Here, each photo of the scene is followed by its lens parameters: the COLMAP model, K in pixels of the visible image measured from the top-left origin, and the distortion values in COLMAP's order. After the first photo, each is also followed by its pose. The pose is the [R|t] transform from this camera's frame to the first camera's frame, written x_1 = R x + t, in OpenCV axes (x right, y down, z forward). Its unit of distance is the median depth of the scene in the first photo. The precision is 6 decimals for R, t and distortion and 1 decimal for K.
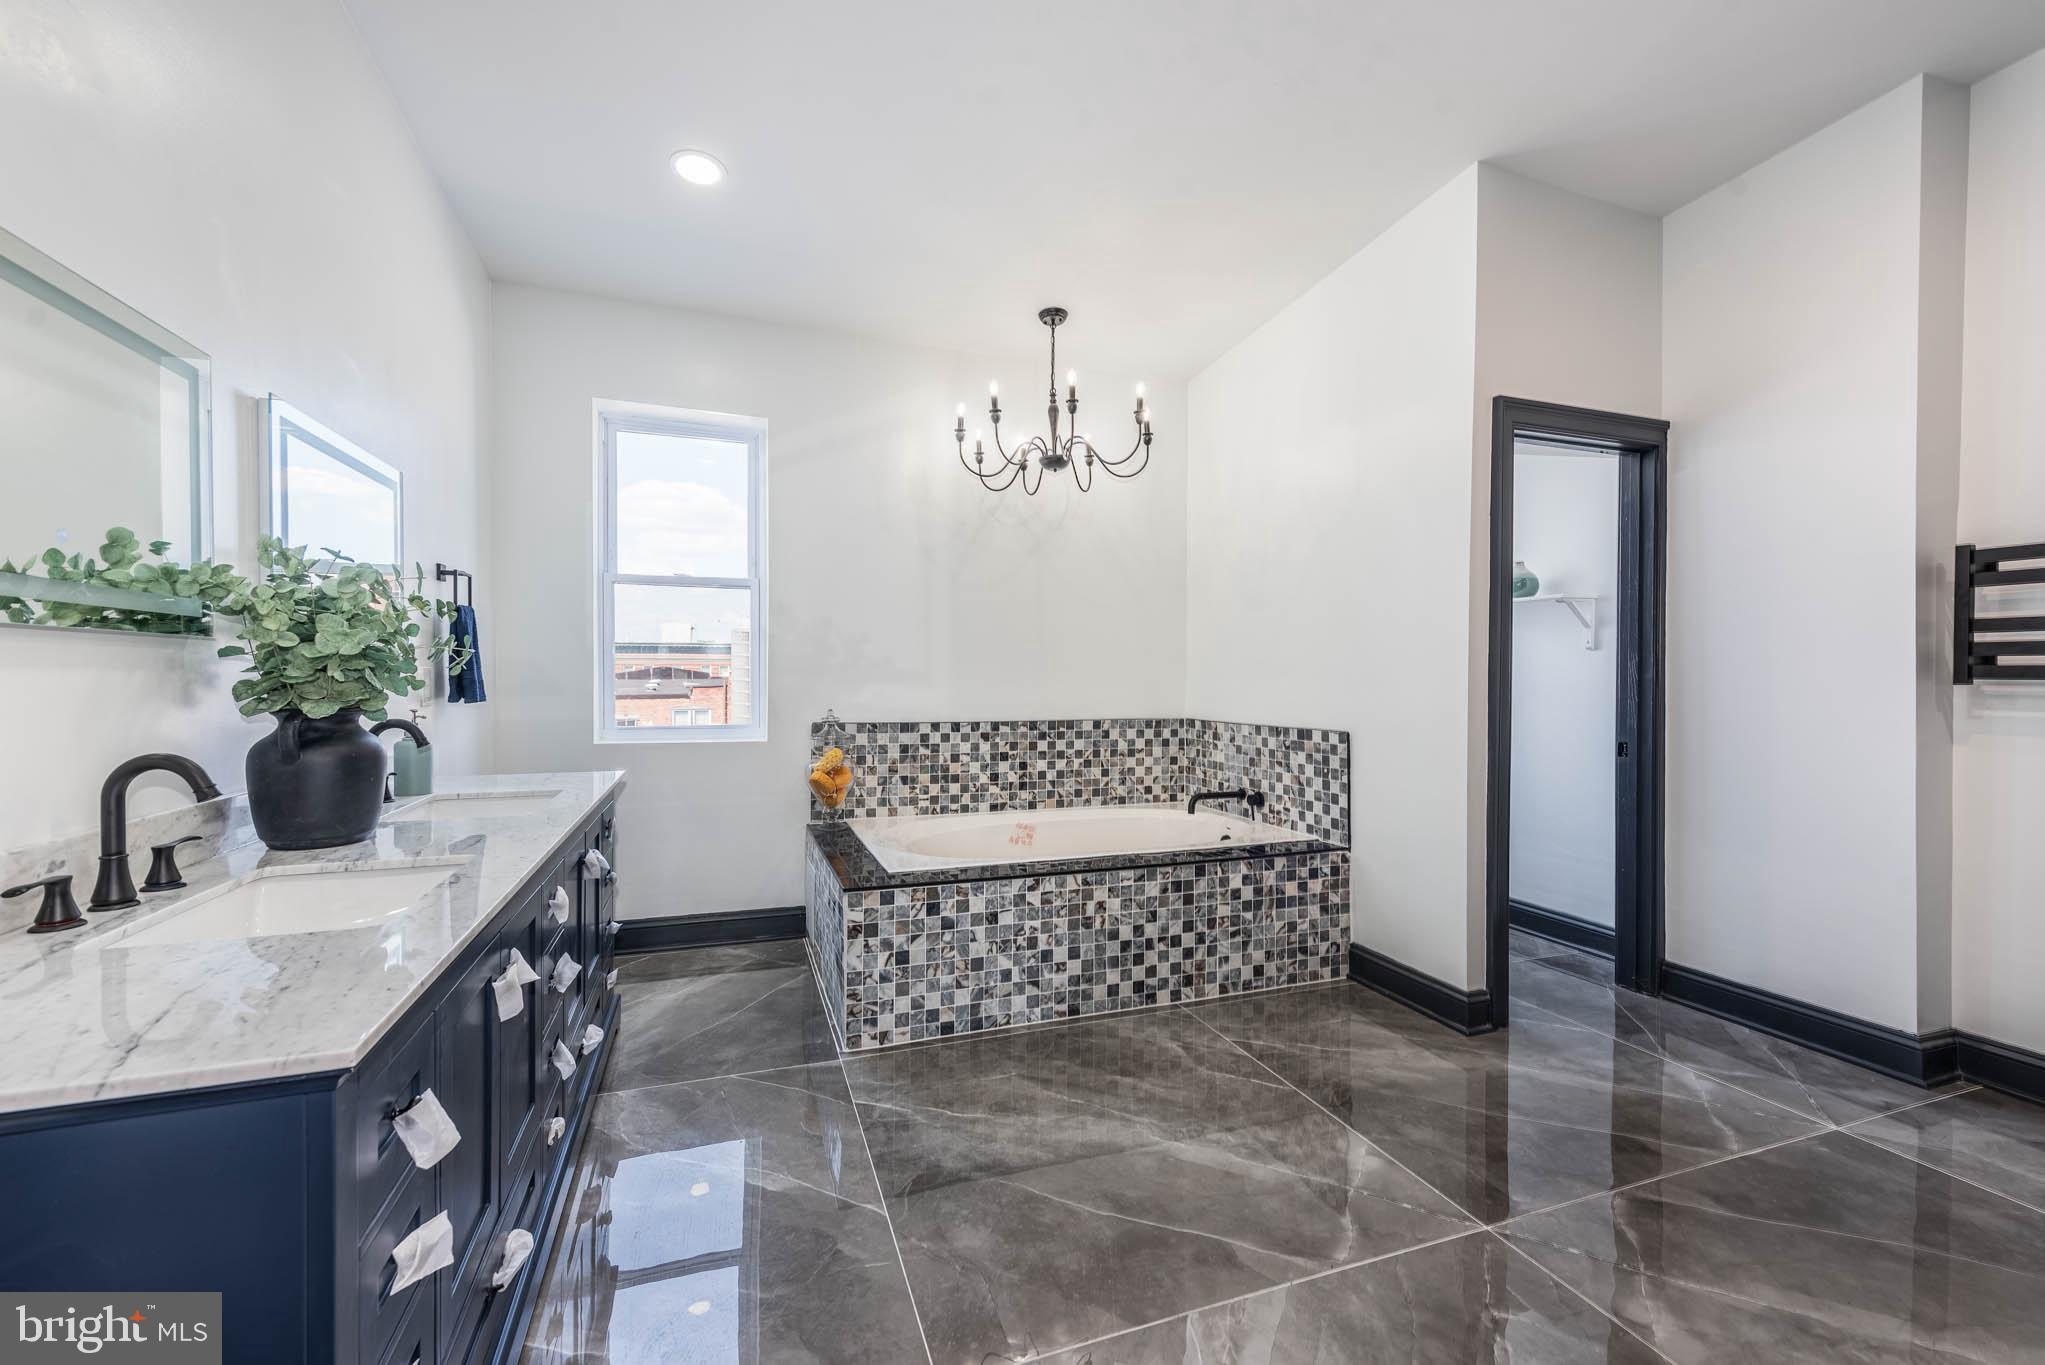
lens RADIAL K [[819.6, 0, 1026.8], [0, 819.6, 675.5], [0, 0, 1]] dist [0.013954, -0.007255]
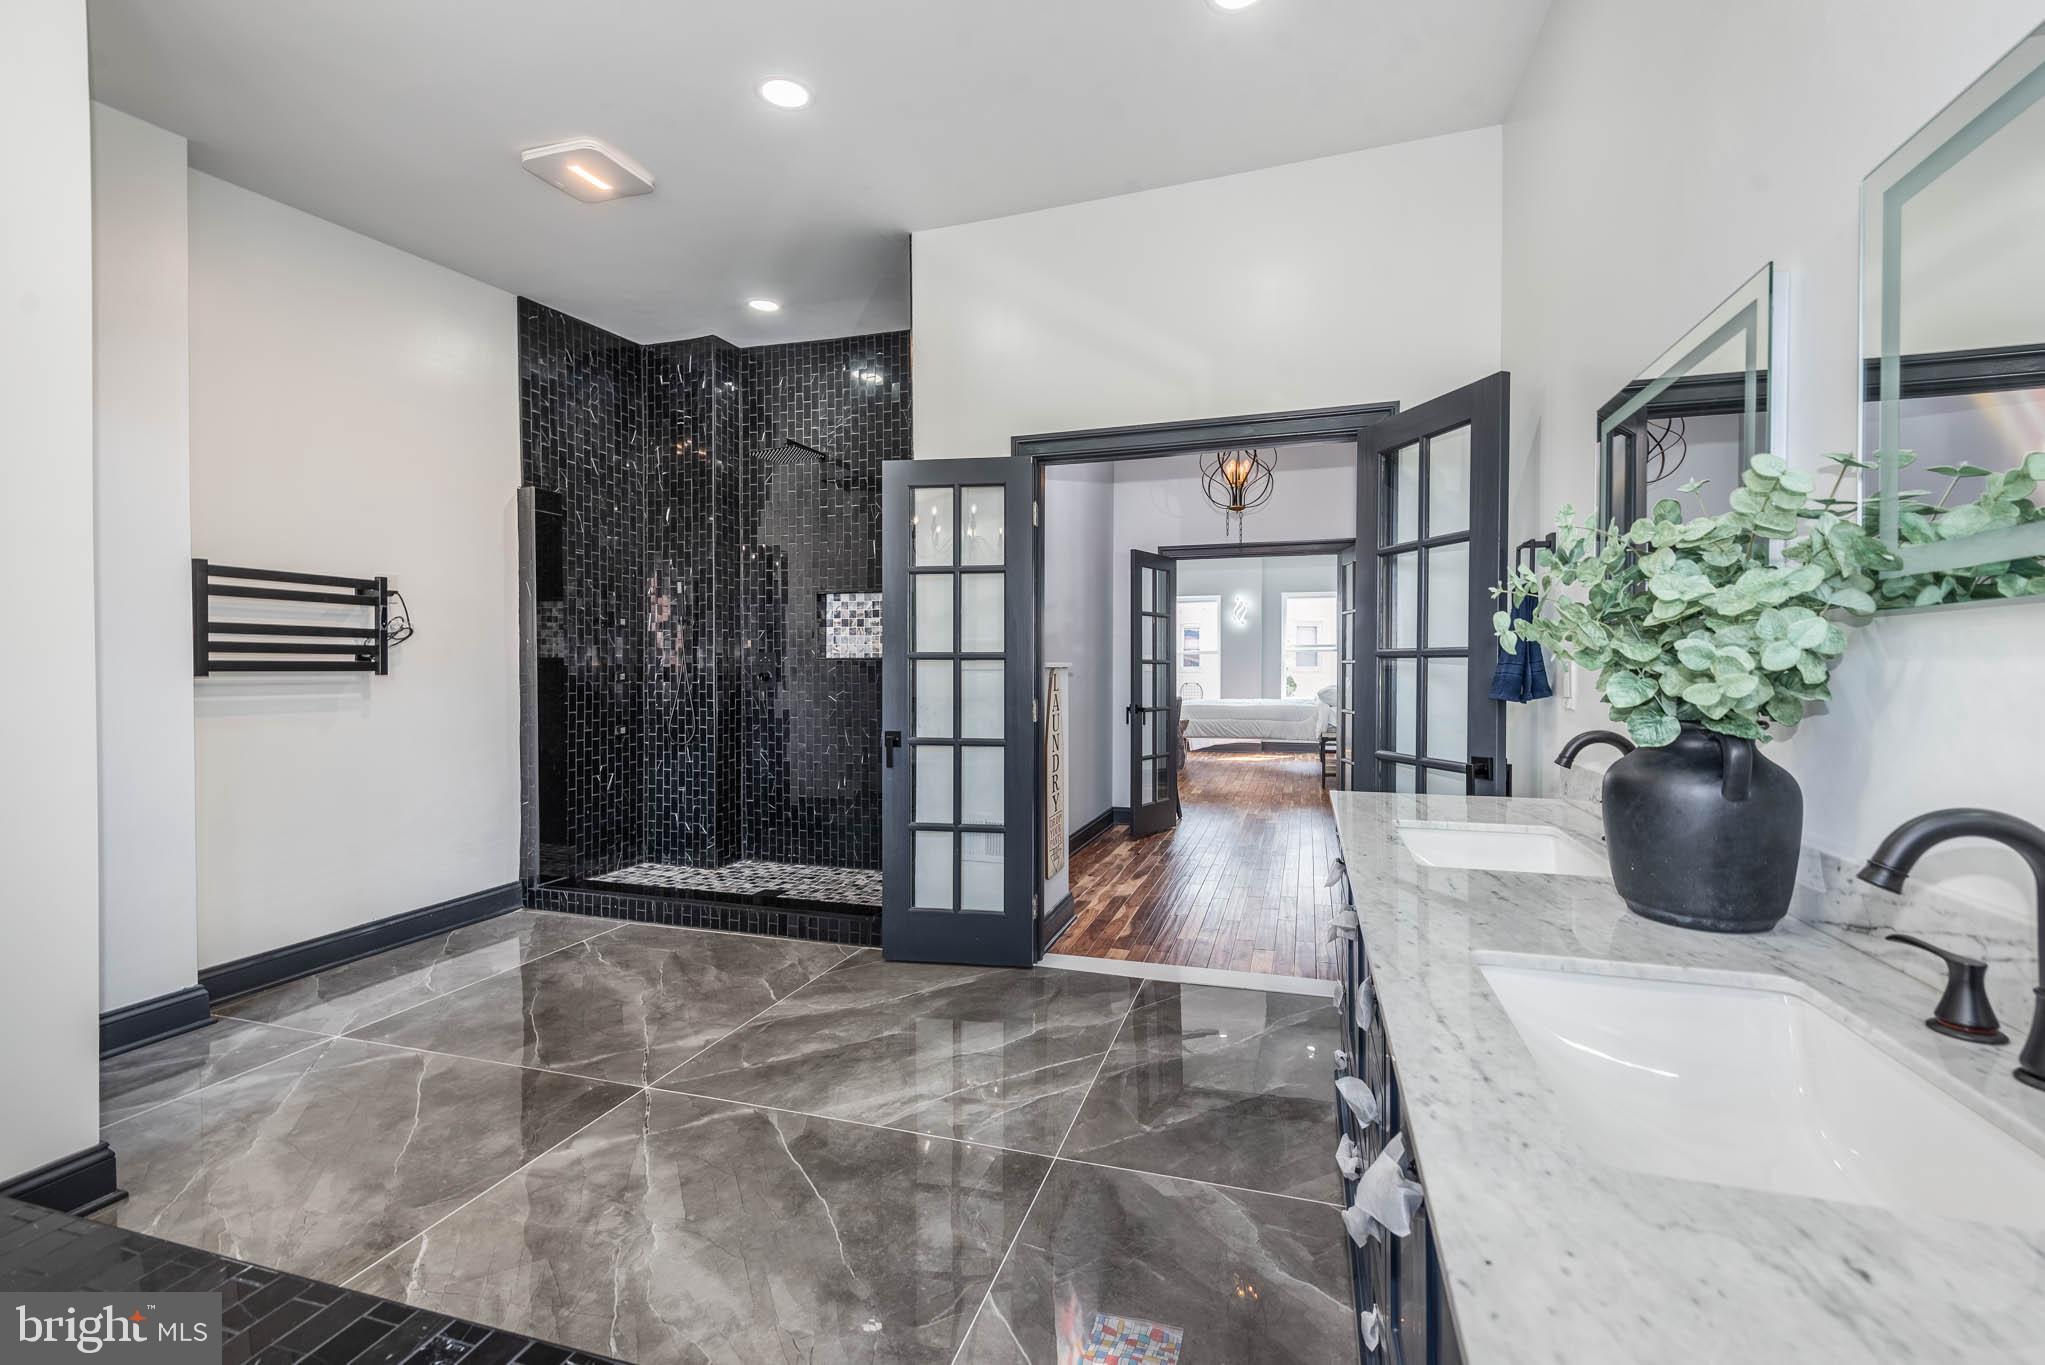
lens RADIAL K [[819.6, 0, 1026.8], [0, 819.6, 675.5], [0, 0, 1]] dist [0.013954, -0.007255]
pose [[-0.775141, -0.006872, 0.631751, -0.617489], [0.003505, 0.999879, 0.015177, -0.005520], [-0.631778, 0.013978, -0.775023, 1.355402]]
